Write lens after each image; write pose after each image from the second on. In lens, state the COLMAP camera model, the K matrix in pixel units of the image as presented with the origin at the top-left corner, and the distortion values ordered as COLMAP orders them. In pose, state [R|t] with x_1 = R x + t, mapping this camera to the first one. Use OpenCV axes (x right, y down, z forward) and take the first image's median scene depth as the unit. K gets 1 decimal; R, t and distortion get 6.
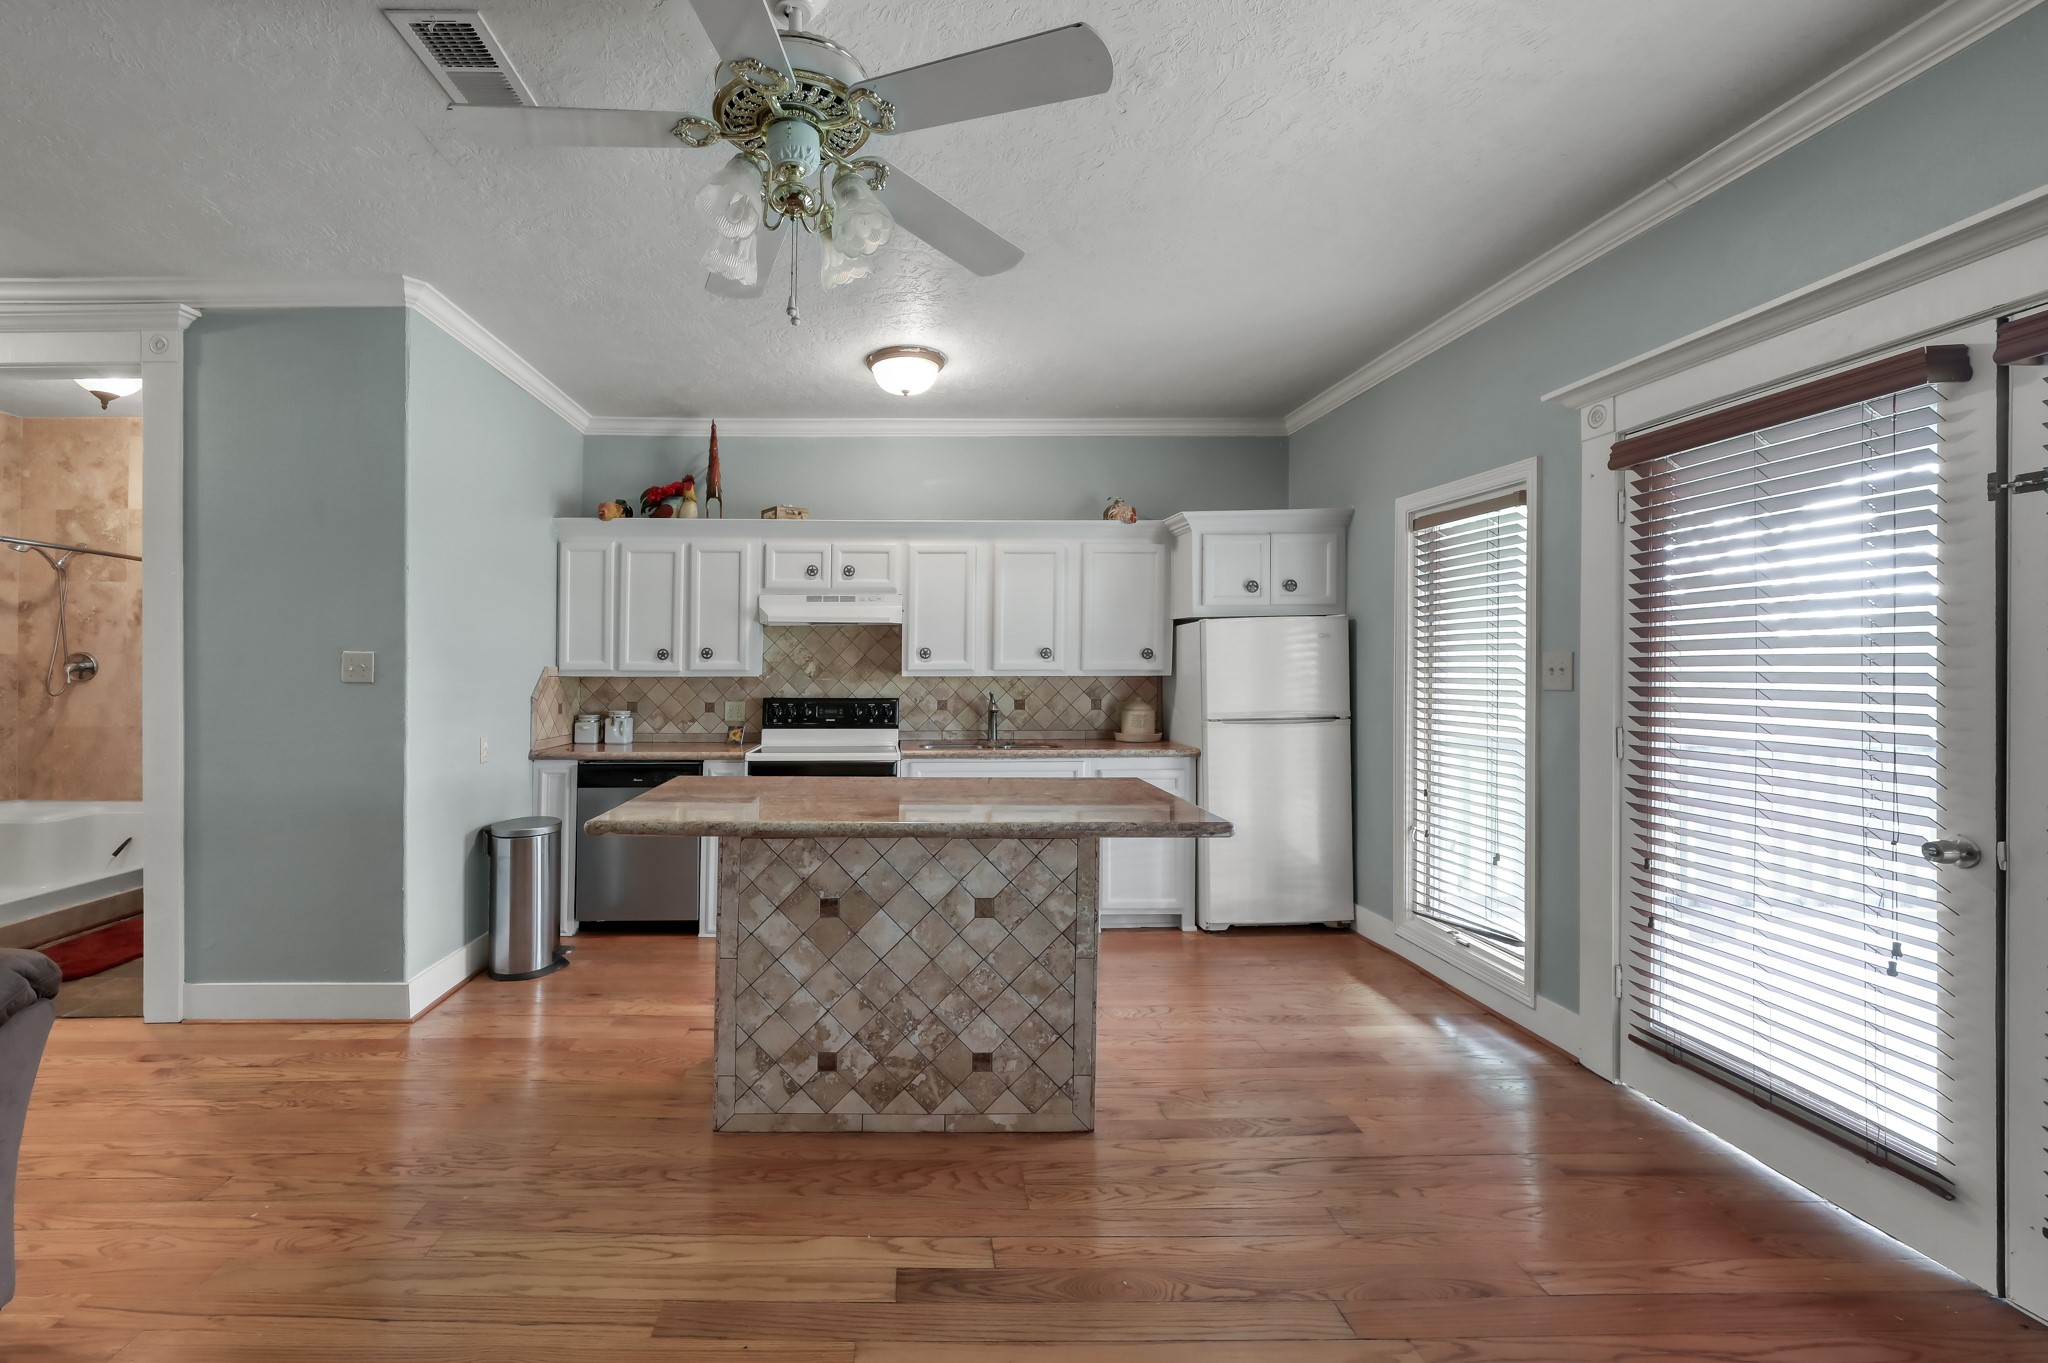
lens RADIAL K [[823.7, 0, 915.6], [0, 823.7, 685.6], [0, 0, 1]] dist [-0.000912, -0.000635]
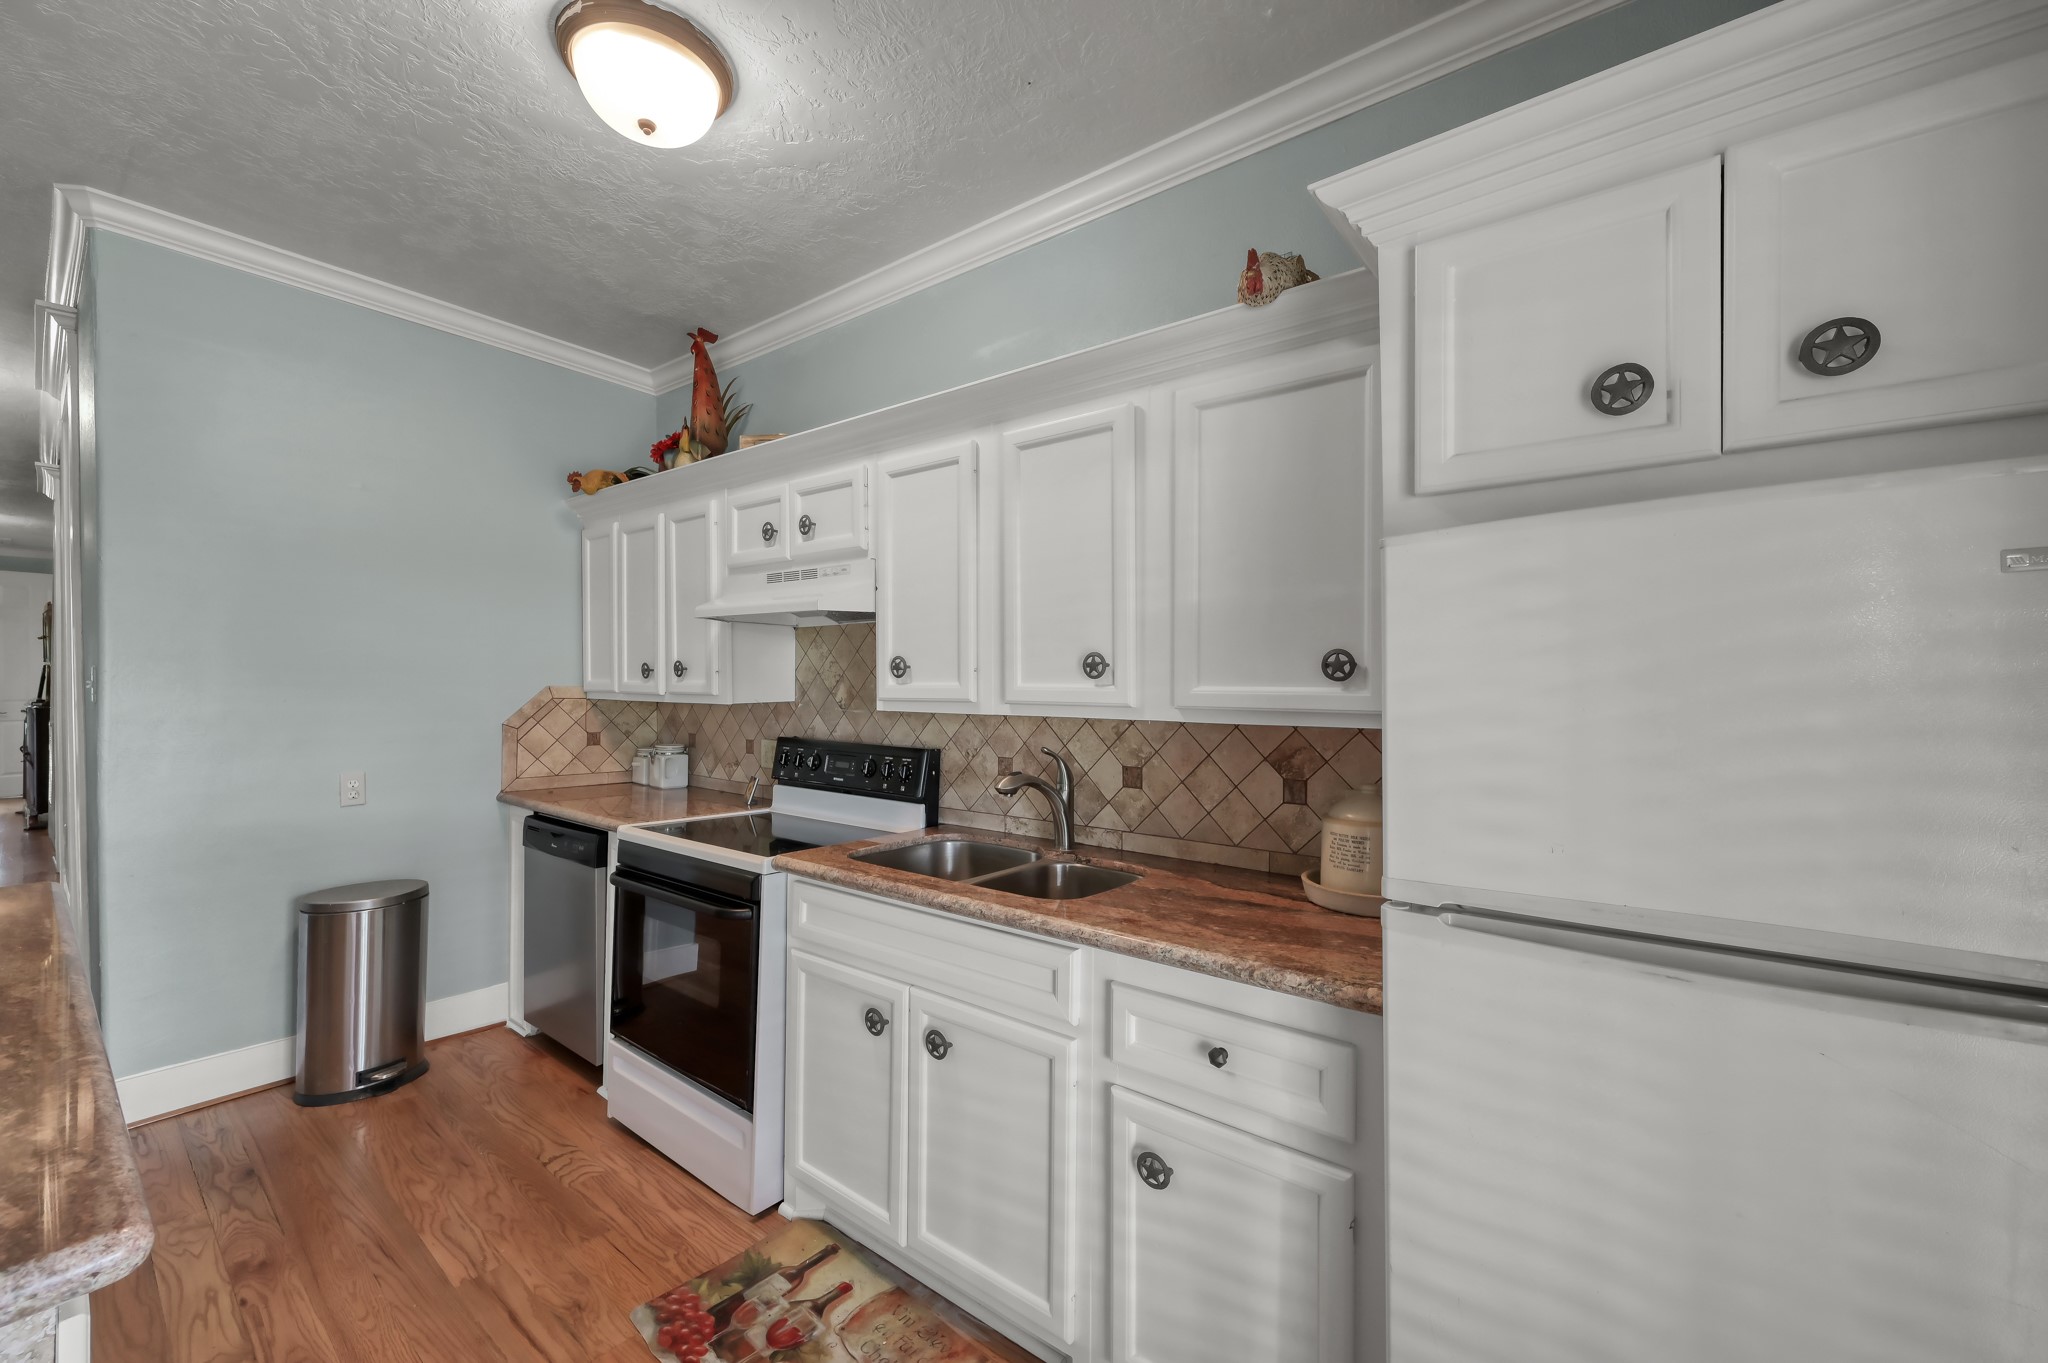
lens RADIAL K [[823.7, 0, 974.9], [0, 823.7, 687.5], [0, 0, 1]] dist [-0.000912, -0.000635]
pose [[0.789401, 0.010759, -0.613784, 0.365944], [-0.026699, 0.999502, -0.016818, -0.018929], [0.613297, 0.029664, 0.789295, 0.617307]]
